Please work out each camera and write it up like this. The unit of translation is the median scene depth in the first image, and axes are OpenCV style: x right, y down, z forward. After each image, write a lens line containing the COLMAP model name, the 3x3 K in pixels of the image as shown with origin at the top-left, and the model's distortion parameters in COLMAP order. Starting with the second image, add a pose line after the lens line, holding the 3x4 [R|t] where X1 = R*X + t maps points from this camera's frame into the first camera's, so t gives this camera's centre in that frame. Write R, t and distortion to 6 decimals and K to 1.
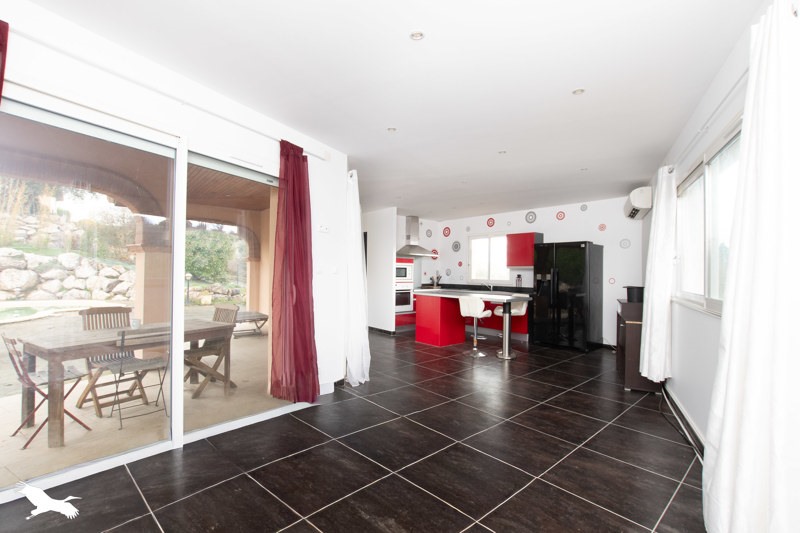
lens RADIAL K [[363.2, 0, 400.0], [0, 363.2, 266.5], [0, 0, 1]] dist [-0.028890, 0.000079]
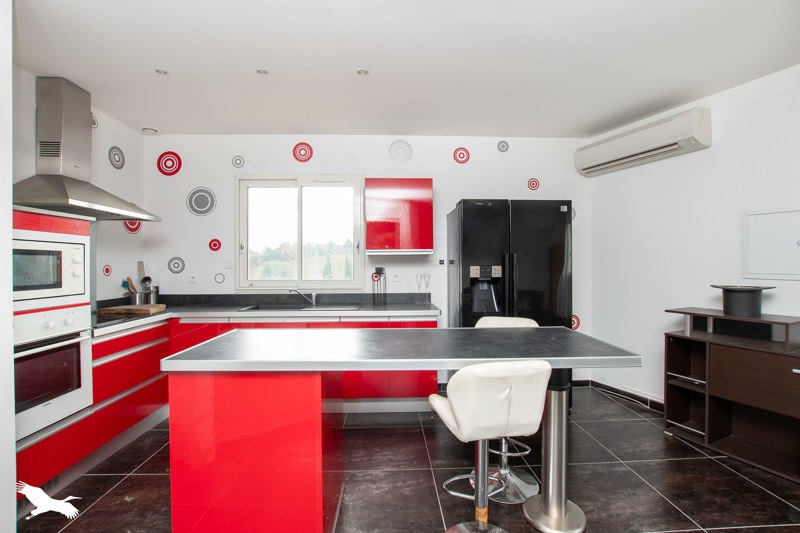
lens RADIAL K [[363.2, 0, 400.0], [0, 363.2, 266.5], [0, 0, 1]] dist [-0.028890, 0.000079]
pose [[0.606128, -0.023109, 0.795032, -0.035570], [0.002228, 0.999623, 0.027357, 0.007663], [-0.795364, -0.014810, 0.605951, 0.631073]]
